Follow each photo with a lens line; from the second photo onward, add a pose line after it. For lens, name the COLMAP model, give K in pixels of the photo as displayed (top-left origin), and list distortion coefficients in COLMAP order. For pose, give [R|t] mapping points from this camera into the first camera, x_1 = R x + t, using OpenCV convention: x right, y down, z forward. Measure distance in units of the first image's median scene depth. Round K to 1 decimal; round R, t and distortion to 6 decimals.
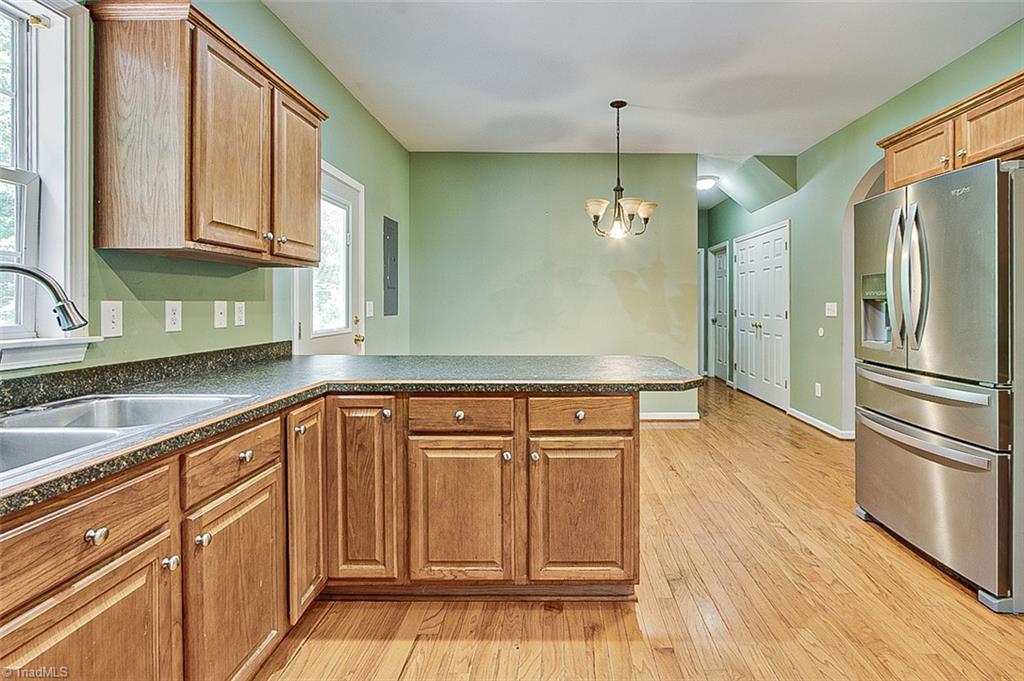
lens RADIAL K [[495.5, 0, 552.9], [0, 495.5, 305.0], [0, 0, 1]] dist [-0.002164, -0.000659]
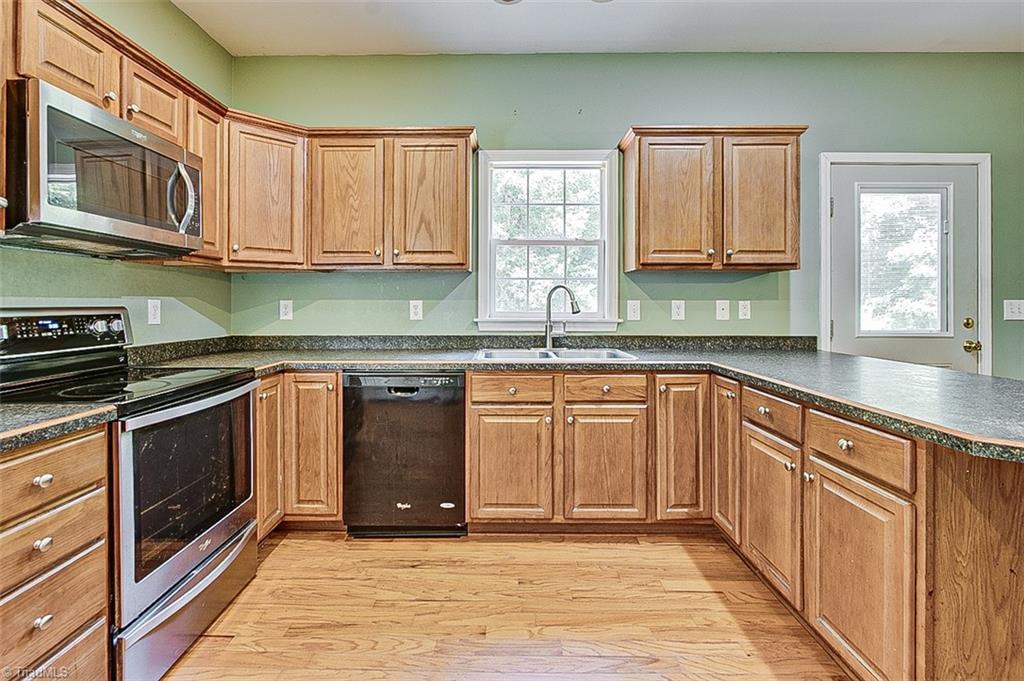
lens RADIAL K [[482.7, 0, 501.9], [0, 482.7, 300.5], [0, 0, 1]] dist [-0.004452, -0.000551]
pose [[-0.006021, -0.009125, -0.999940, 0.769352], [-0.004890, 0.999947, -0.009095, 0.008410], [0.999970, 0.004835, -0.006065, 0.453728]]
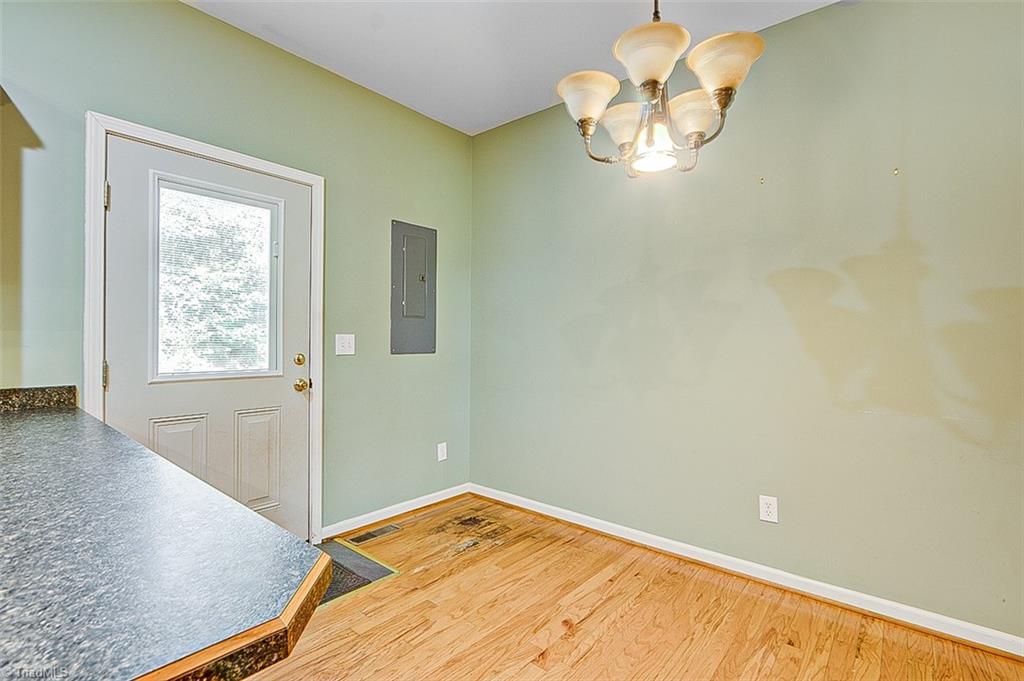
lens RADIAL K [[473.4, 0, 501.4], [0, 473.4, 342.4], [0, 0, 1]] dist [-0.009817, -0.000011]
pose [[0.758546, 0.009076, -0.651556, 0.556301], [-0.009058, 0.999953, 0.003384, 0.000670], [0.651556, 0.003335, 0.758593, 1.274617]]
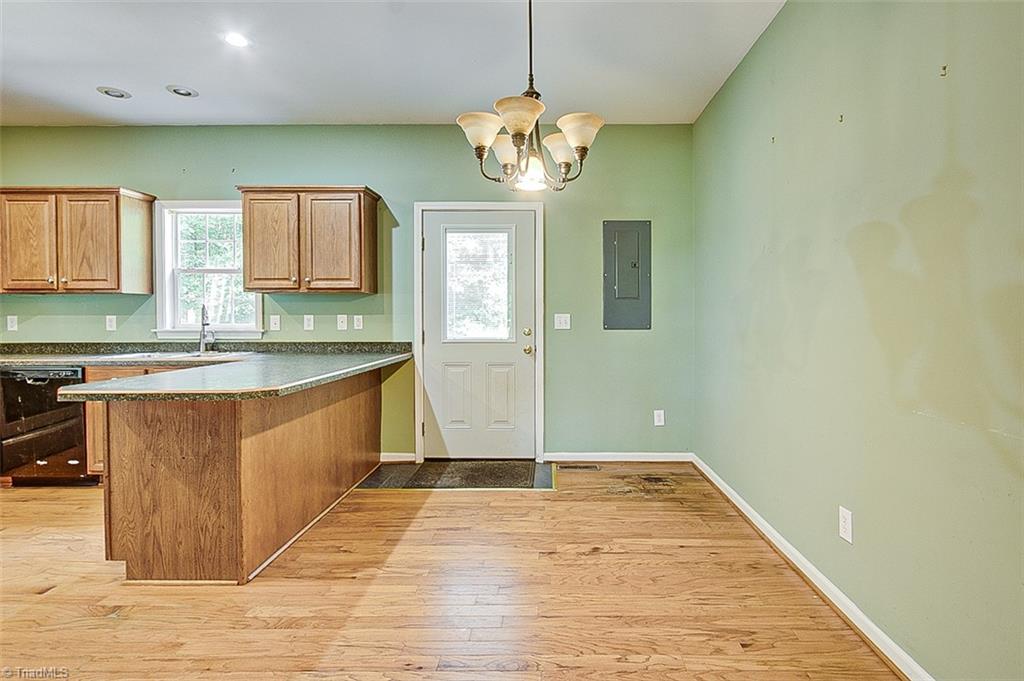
lens RADIAL K [[489.8, 0, 543.4], [0, 489.8, 322.7], [0, 0, 1]] dist [-0.000839, 0.000716]
pose [[-0.000947, 0.012091, -0.999926, 1.280872], [-0.002043, 0.999925, 0.012093, -0.003728], [0.999997, 0.002054, -0.000923, 1.992299]]
